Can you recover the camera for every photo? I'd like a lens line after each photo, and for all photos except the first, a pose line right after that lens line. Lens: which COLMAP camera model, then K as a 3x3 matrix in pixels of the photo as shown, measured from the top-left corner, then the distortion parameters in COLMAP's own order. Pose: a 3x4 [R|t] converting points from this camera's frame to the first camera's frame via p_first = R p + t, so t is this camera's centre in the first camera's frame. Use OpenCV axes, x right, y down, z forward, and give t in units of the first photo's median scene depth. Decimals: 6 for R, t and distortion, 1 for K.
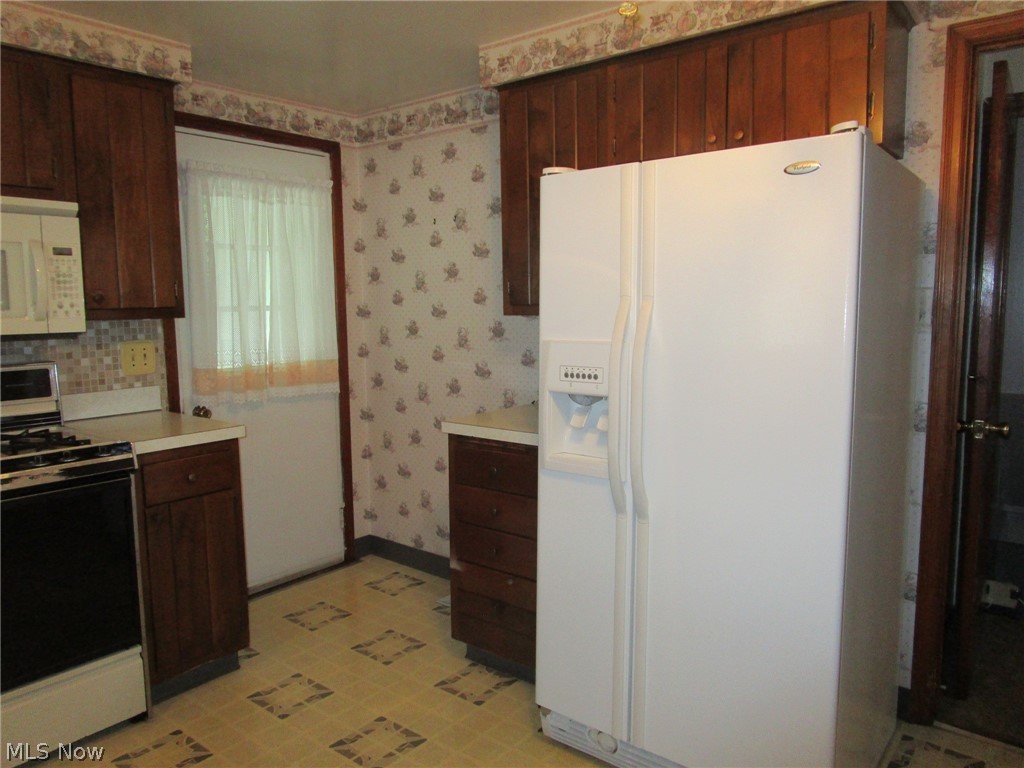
lens RADIAL K [[732.4, 0, 510.3], [0, 732.4, 383.3], [0, 0, 1]] dist [-0.031892, 0.014702]
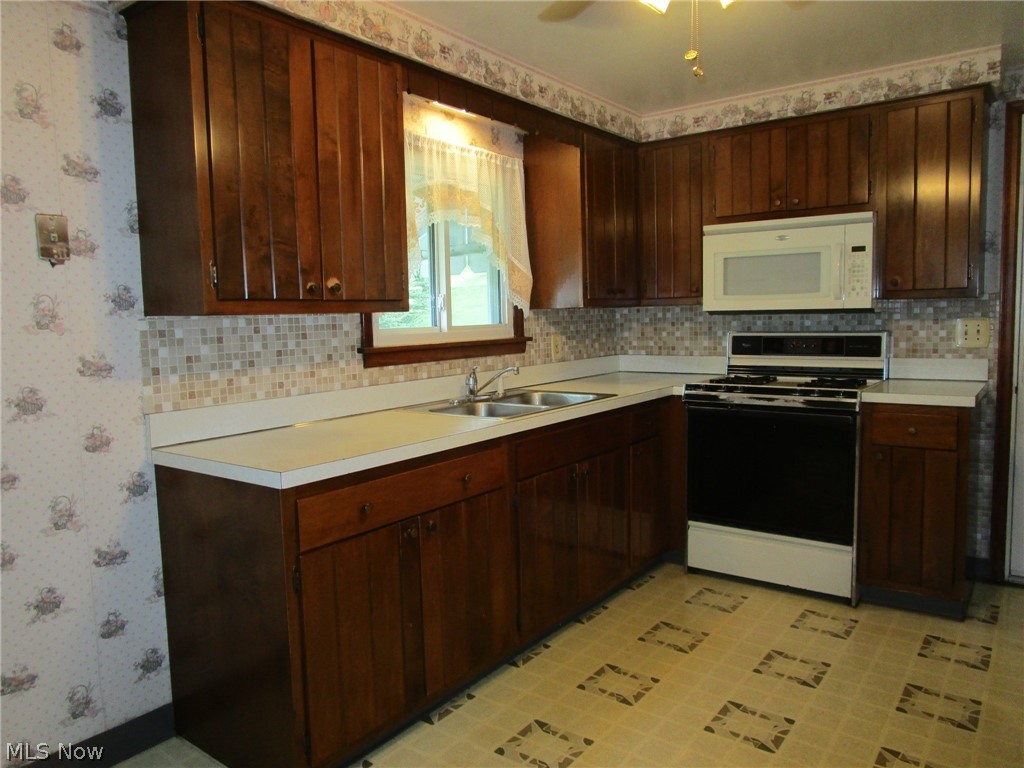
lens RADIAL K [[732.4, 0, 508.0], [0, 732.4, 385.2], [0, 0, 1]] dist [-0.031892, 0.014702]
pose [[0.039374, 0.107907, -0.993381, 0.684439], [-0.085792, 0.990846, 0.104231, -0.011528], [0.995535, 0.081120, 0.048271, 0.268366]]
